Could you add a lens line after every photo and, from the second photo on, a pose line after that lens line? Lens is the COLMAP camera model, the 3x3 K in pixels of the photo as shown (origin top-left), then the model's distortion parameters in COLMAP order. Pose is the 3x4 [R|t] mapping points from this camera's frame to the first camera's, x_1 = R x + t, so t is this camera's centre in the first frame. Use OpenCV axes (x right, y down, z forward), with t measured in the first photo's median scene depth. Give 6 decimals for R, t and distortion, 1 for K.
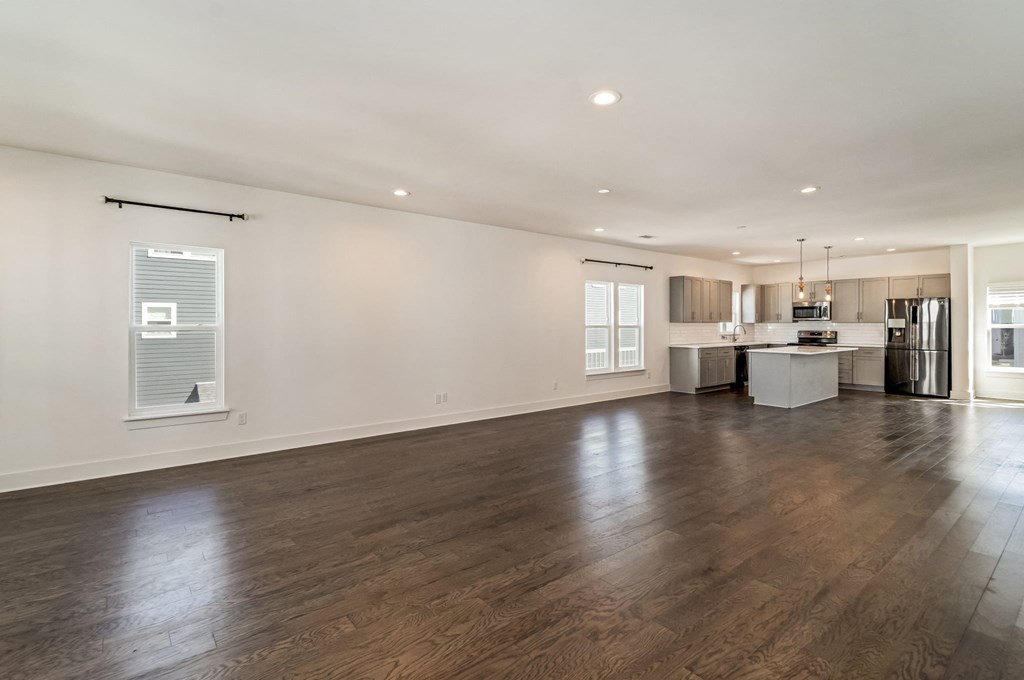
lens RADIAL K [[486.7, 0, 507.3], [0, 486.7, 323.3], [0, 0, 1]] dist [0.009802, -0.002272]
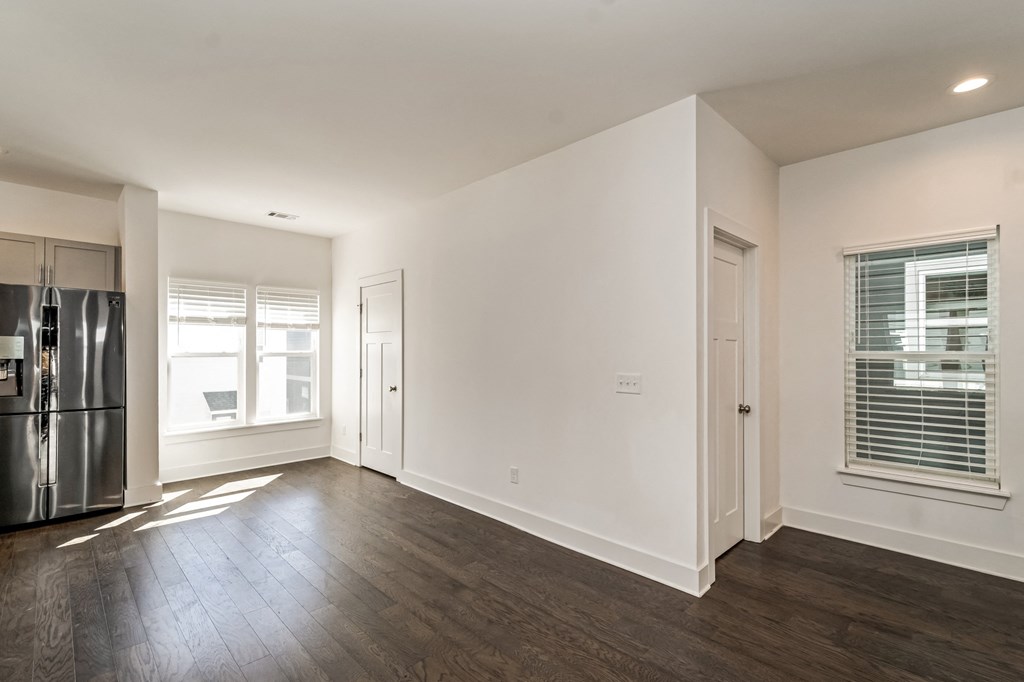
lens RADIAL K [[459.2, 0, 490.4], [0, 459.2, 358.4], [0, 0, 1]] dist [0.009622, -0.001536]
pose [[-0.078443, -0.012212, 0.996844, 0.417448], [-0.002406, 0.999924, 0.012060, 0.003317], [-0.996916, -0.001453, -0.078467, 0.663848]]
